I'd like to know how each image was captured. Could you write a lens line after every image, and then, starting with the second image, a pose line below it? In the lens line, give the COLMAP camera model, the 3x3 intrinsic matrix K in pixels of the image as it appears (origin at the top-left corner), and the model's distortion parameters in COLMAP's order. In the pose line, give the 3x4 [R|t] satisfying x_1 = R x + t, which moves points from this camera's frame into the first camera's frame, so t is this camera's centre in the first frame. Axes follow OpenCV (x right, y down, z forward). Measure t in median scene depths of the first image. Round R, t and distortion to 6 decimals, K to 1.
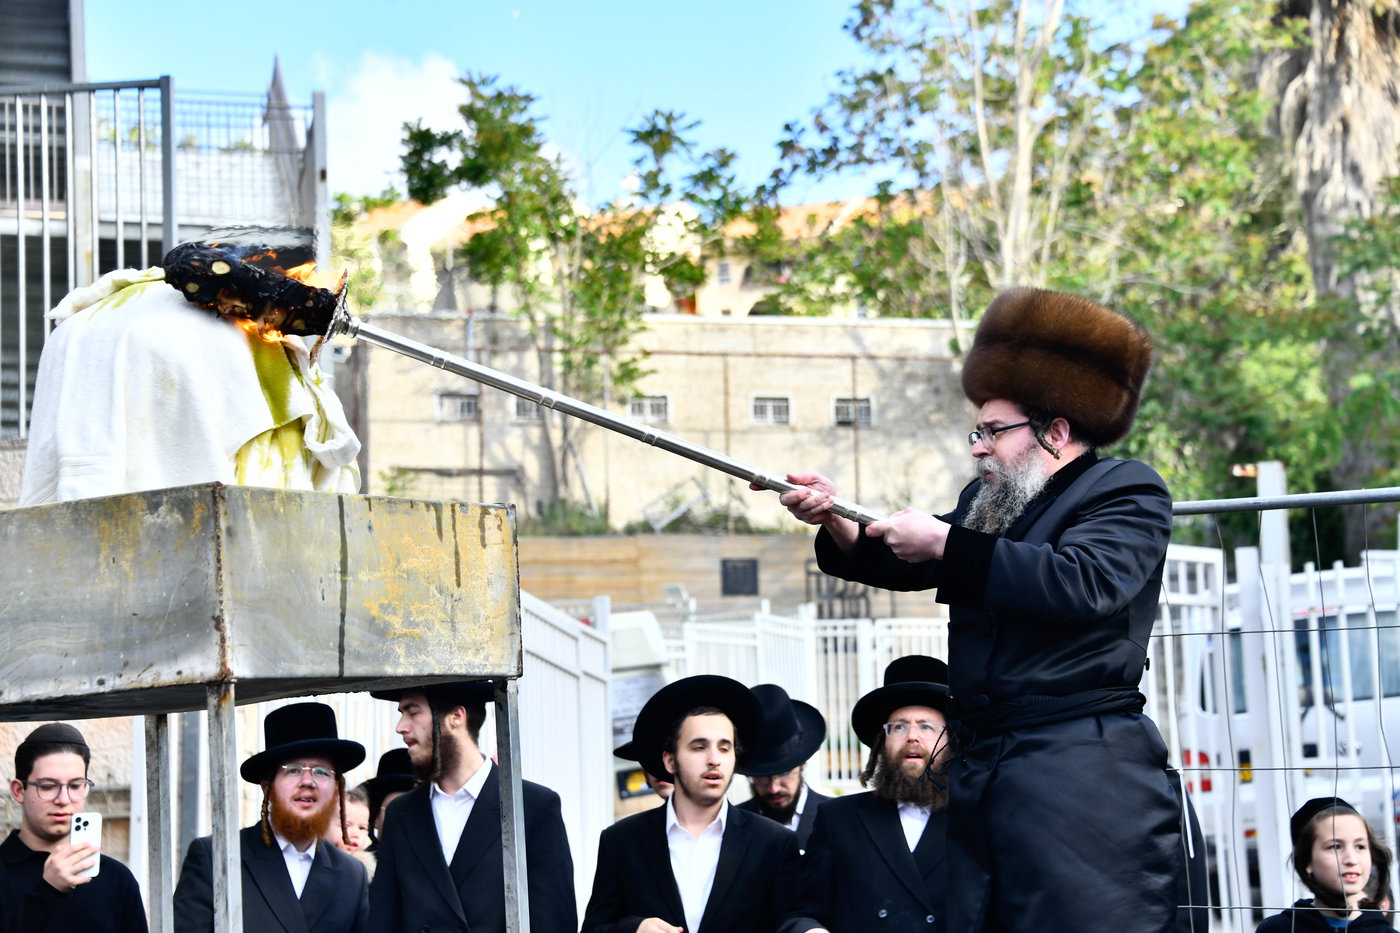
lens RADIAL K [[3536.9, 0, 692.0], [0, 3536.9, 503.8], [0, 0, 1]] dist [1.028966, 0.000000]
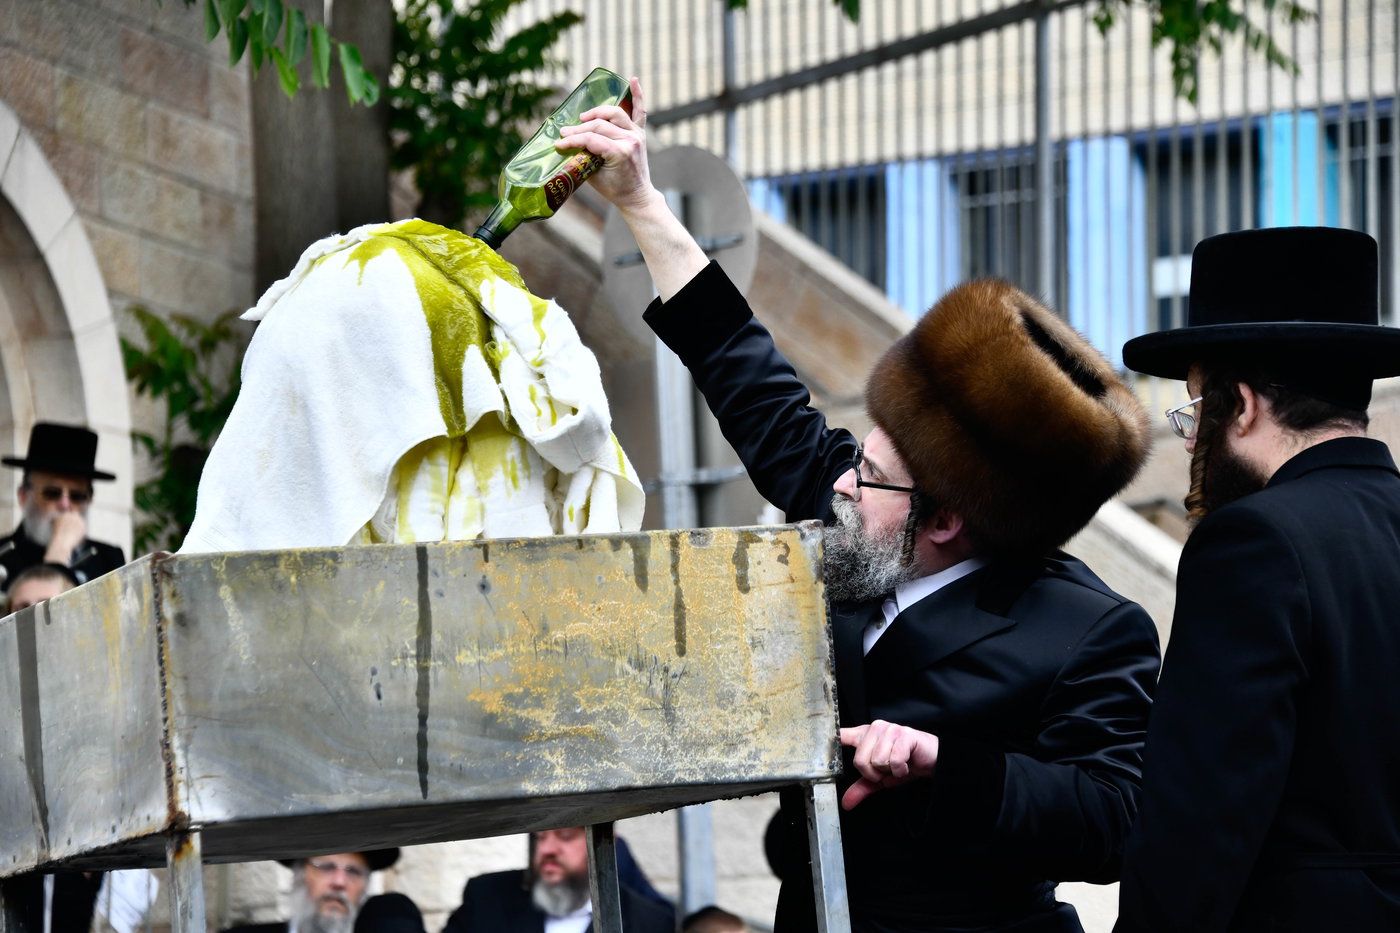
lens RADIAL K [[5524.7, 0, 697.4], [0, 5524.7, 475.2], [0, 0, 1]] dist [1.799196, 0.000000]
pose [[0.804543, -0.065013, -0.590326, 0.589647], [0.085619, 0.996304, 0.006965, -0.019151], [0.587691, -0.056147, 0.807135, 0.146299]]
